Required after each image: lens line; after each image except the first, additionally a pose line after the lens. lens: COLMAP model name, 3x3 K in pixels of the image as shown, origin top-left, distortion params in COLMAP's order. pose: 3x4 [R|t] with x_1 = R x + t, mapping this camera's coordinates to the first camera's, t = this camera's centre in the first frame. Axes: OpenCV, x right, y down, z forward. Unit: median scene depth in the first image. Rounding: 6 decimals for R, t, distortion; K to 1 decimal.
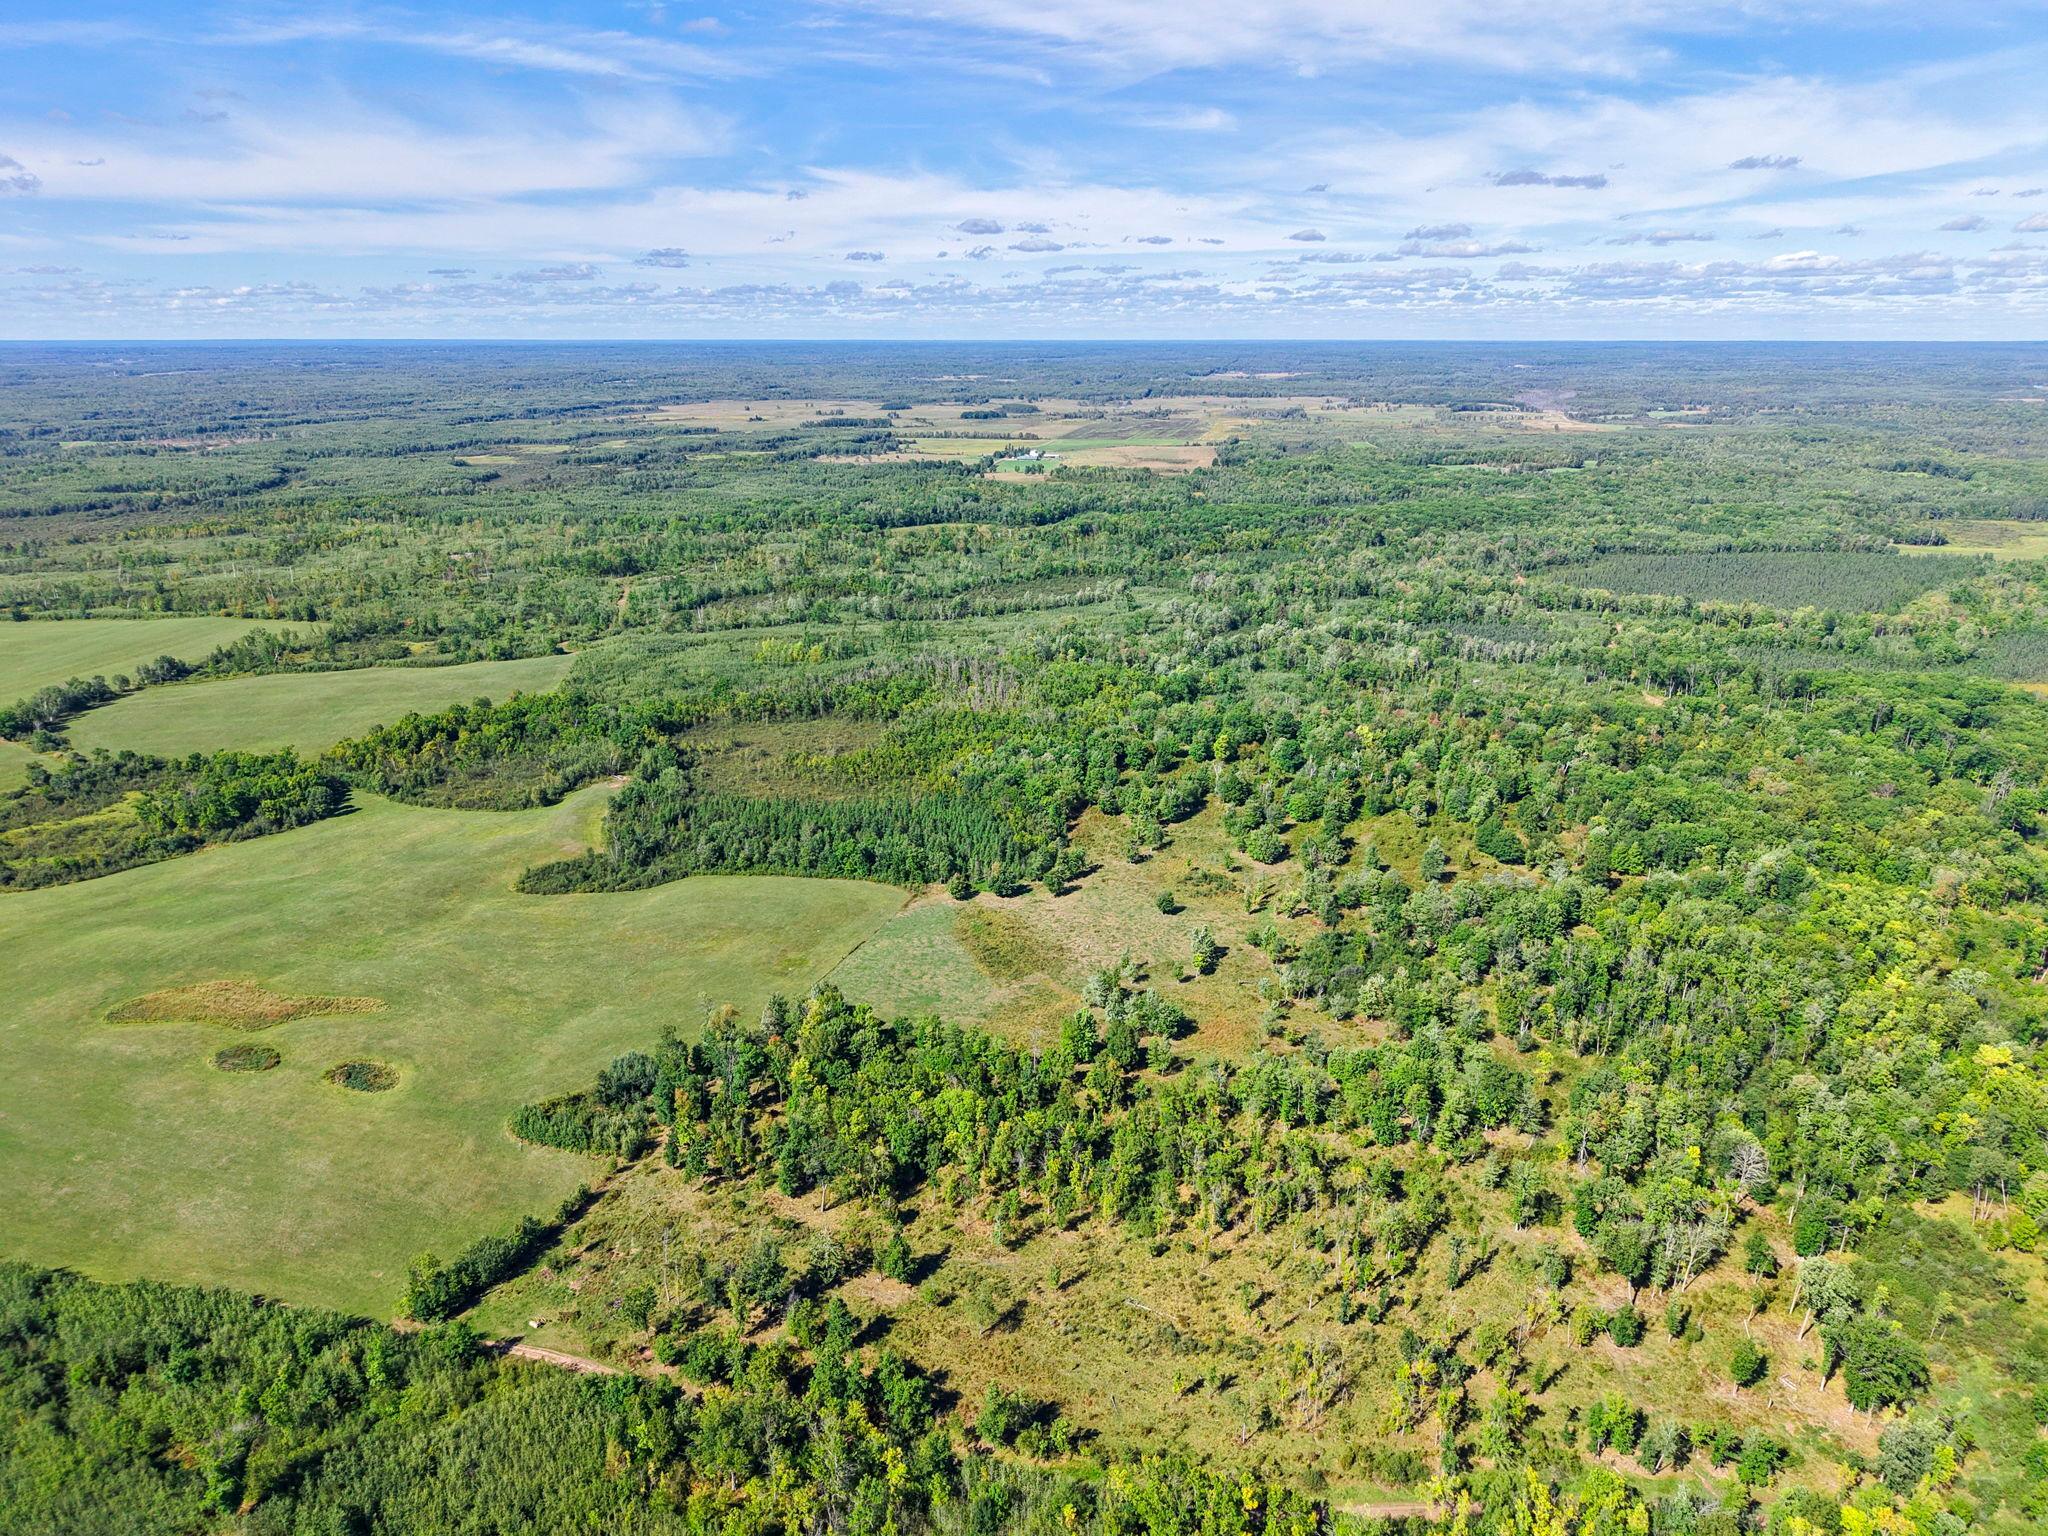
lens RADIAL K [[1350.7, 0, 1023.8], [0, 1350.7, 733.1], [0, 0, 1]] dist [0.024997, -0.024020]
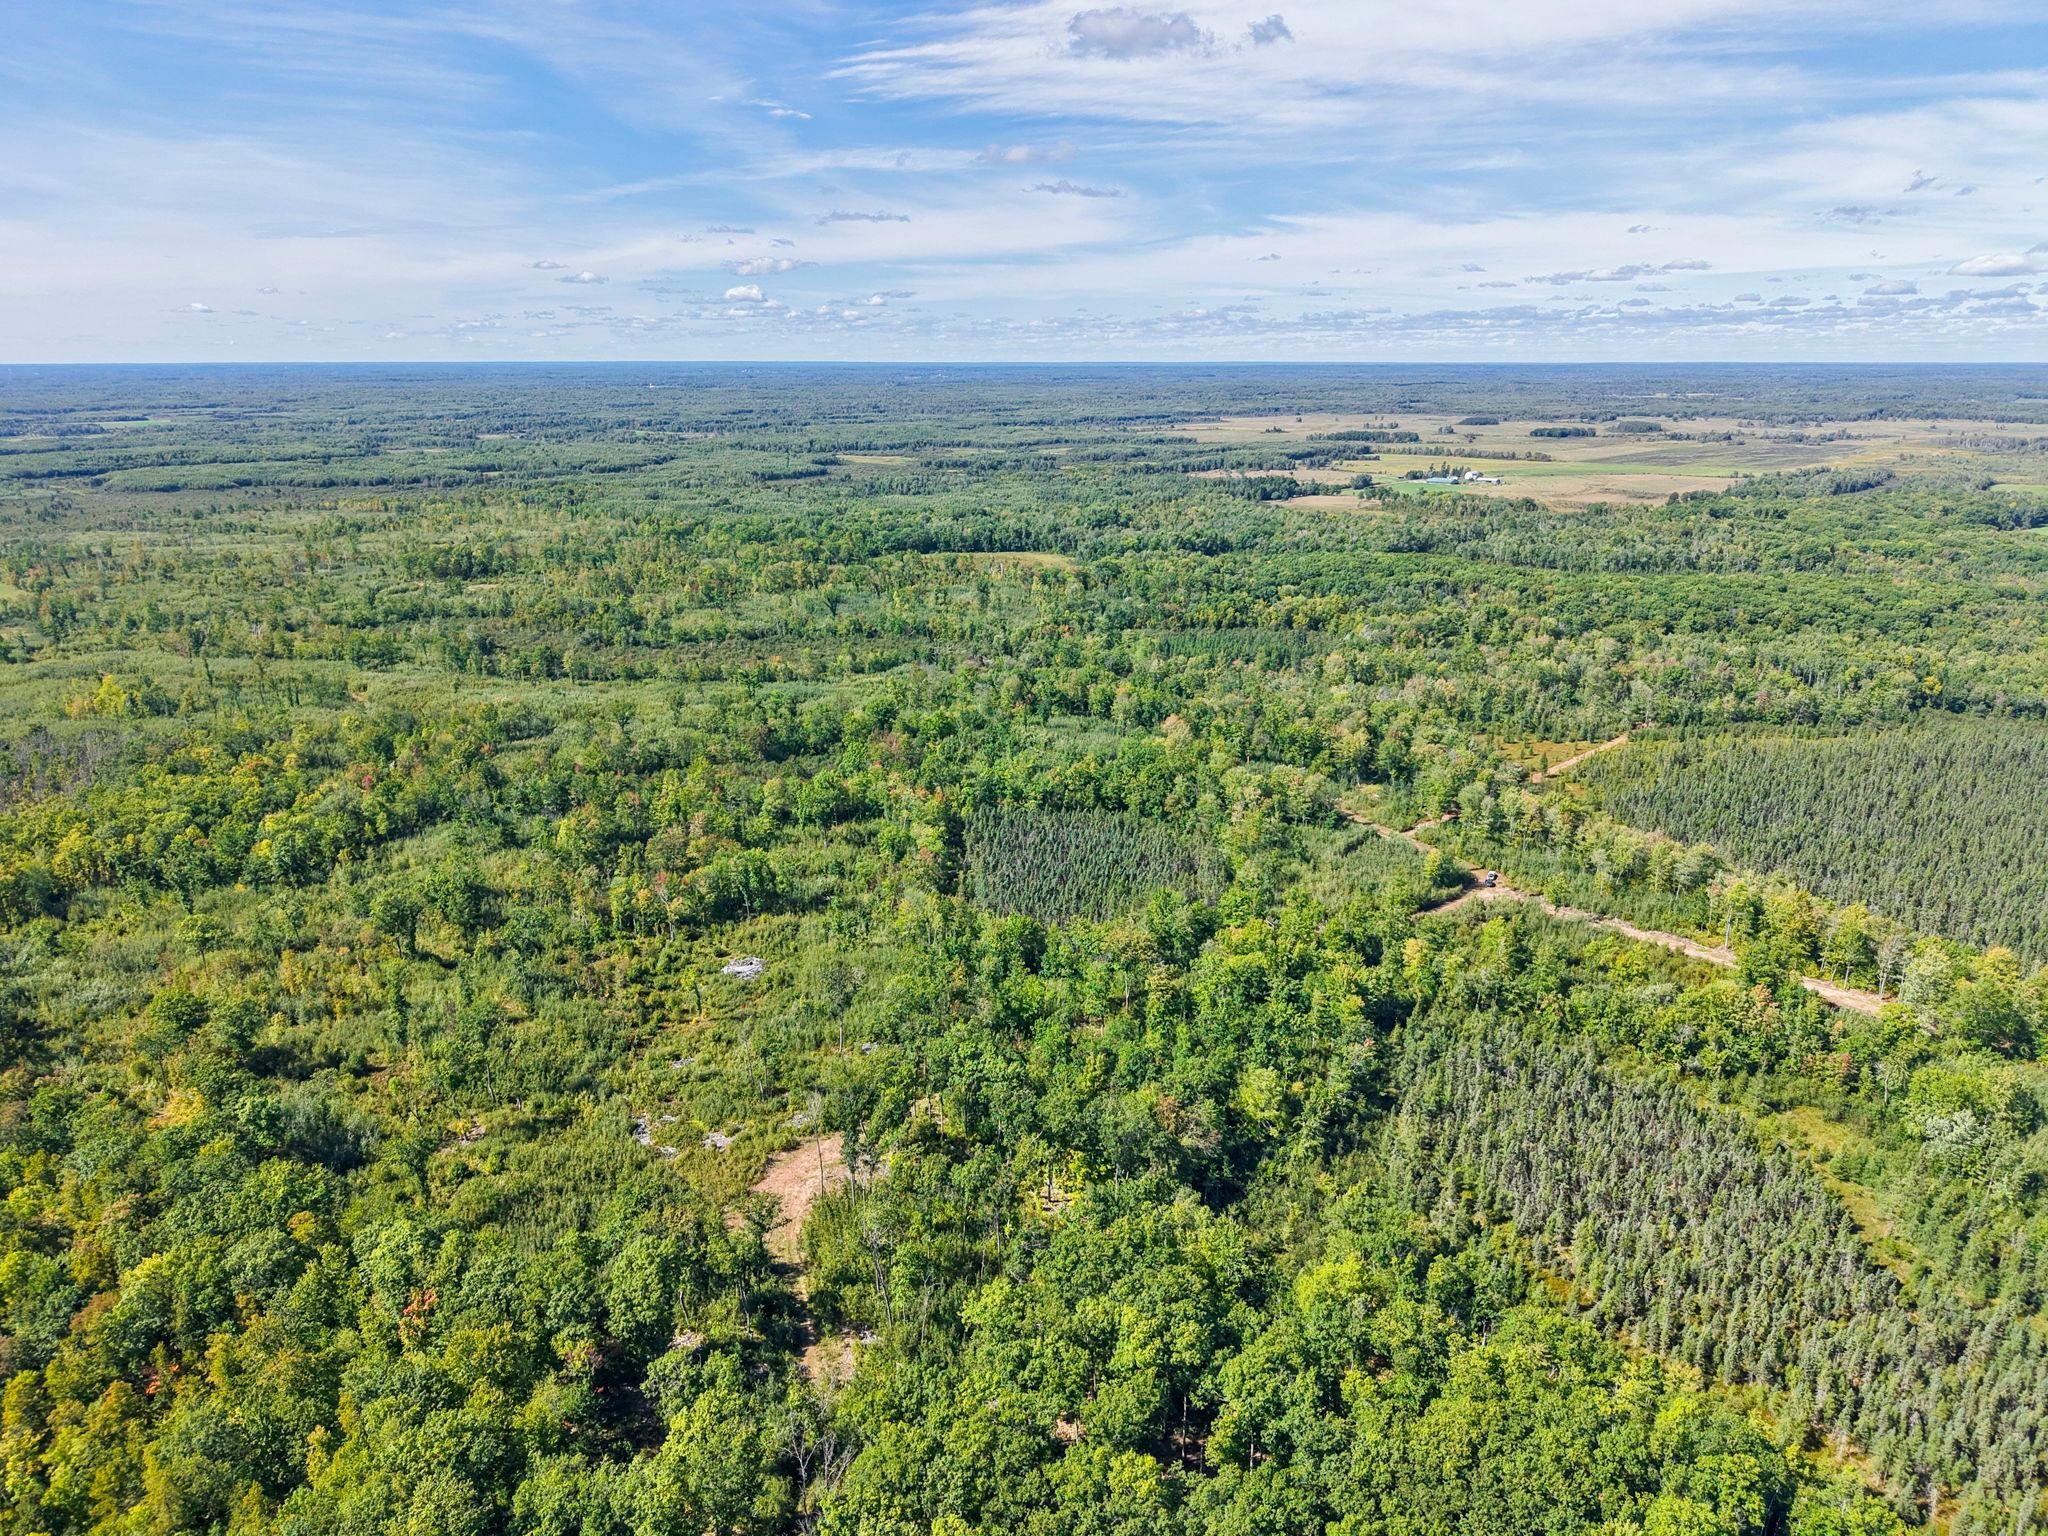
lens RADIAL K [[1403.0, 0, 1026.9], [0, 1403.0, 736.1], [0, 0, 1]] dist [0.013145, -0.008749]
pose [[0.851786, 0.138709, -0.505193, 0.932247], [-0.150067, 0.988505, 0.018388, -0.198119], [0.501936, 0.060150, 0.862811, 0.996058]]
